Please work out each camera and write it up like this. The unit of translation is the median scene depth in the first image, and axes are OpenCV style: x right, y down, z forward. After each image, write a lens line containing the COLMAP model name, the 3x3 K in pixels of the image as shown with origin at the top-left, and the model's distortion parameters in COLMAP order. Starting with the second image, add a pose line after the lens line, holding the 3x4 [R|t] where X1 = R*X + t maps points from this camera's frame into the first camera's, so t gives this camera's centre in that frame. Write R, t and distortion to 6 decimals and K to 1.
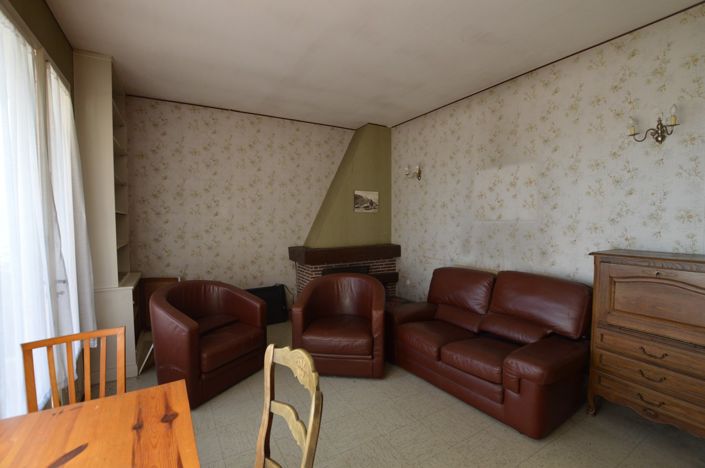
lens RADIAL K [[313.9, 0, 355.1], [0, 313.9, 234.5], [0, 0, 1]] dist [-0.032726, 0.002525]
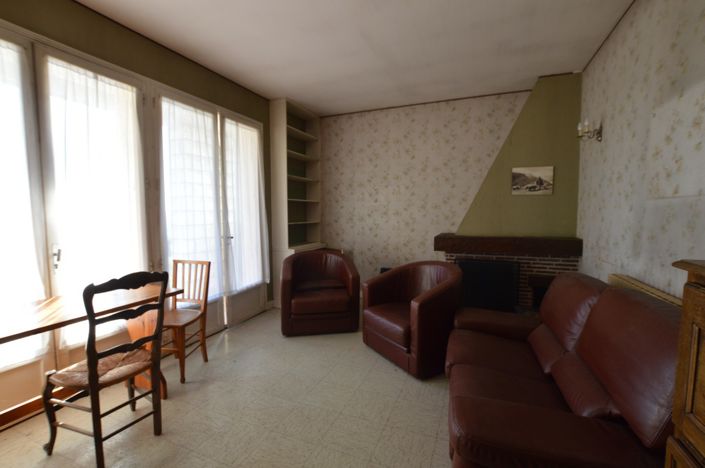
lens RADIAL K [[313.9, 0, 355.3], [0, 313.9, 234.6], [0, 0, 1]] dist [-0.032726, 0.002525]
pose [[0.604907, 0.058026, -0.794179, 0.429024], [-0.036975, 0.998312, 0.044777, 0.011460], [0.795438, 0.002279, 0.606031, 0.207202]]
